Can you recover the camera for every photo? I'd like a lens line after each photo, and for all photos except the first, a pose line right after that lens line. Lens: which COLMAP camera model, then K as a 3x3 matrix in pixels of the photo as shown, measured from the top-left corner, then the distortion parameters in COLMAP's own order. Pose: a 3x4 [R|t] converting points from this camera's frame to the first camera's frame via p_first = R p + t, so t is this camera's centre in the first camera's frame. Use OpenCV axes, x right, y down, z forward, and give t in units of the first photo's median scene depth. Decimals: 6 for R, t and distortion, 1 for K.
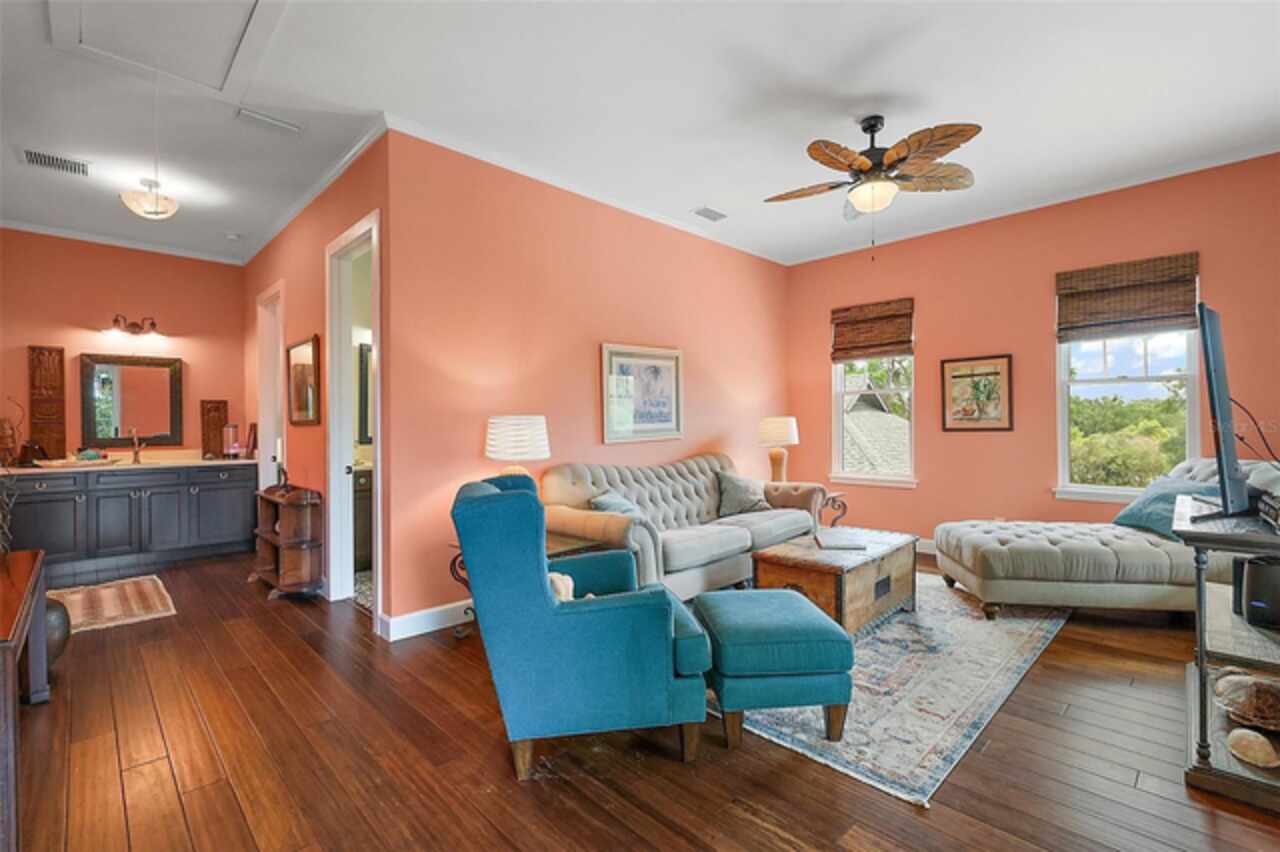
lens RADIAL K [[566.6, 0, 637.8], [0, 566.6, 422.3], [0, 0, 1]] dist [0.002029, -0.000277]
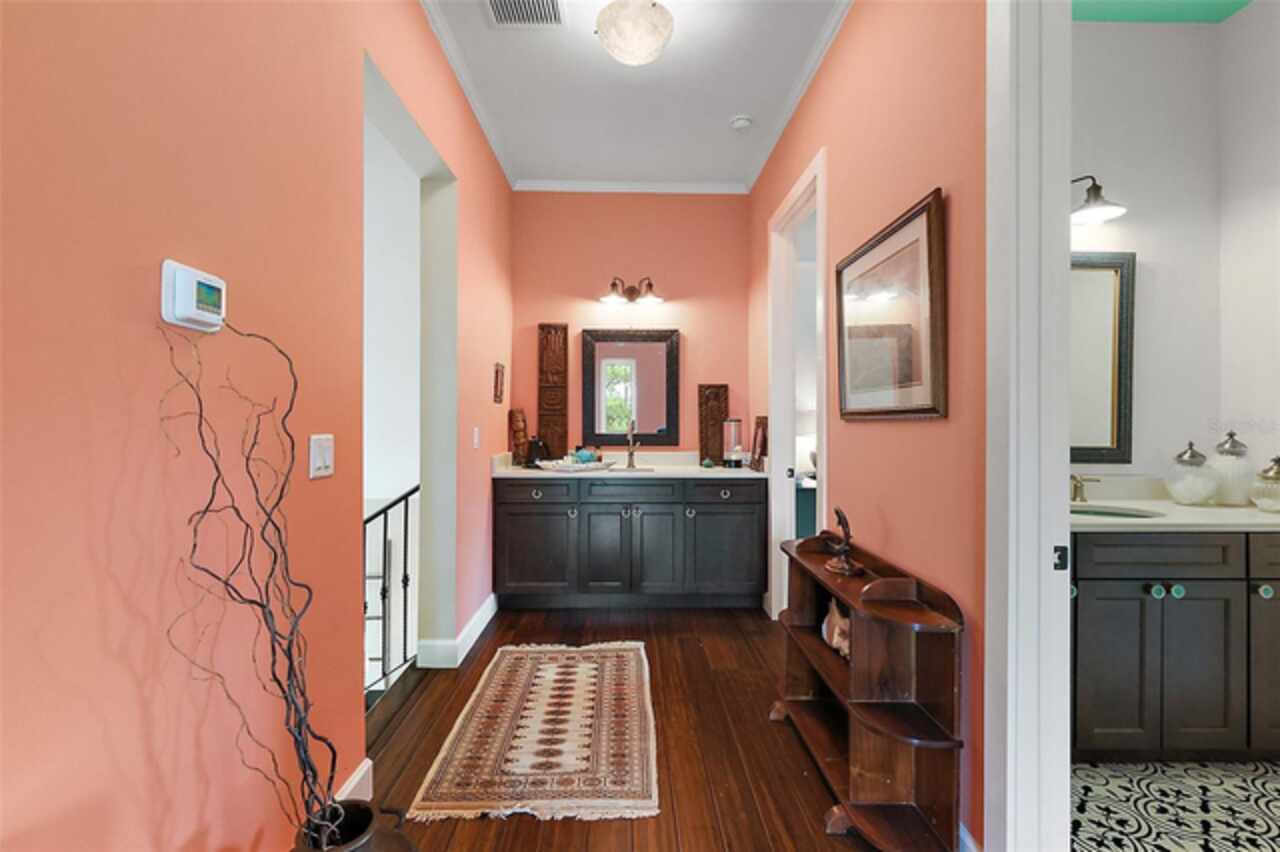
lens RADIAL K [[566.6, 0, 638.2], [0, 566.6, 423.3], [0, 0, 1]] dist [0.002029, -0.000277]
pose [[0.726640, 0.012824, -0.686899, -0.355581], [-0.007478, 0.999914, 0.010758, 0.003847], [0.686978, -0.002680, 0.726673, 0.455170]]
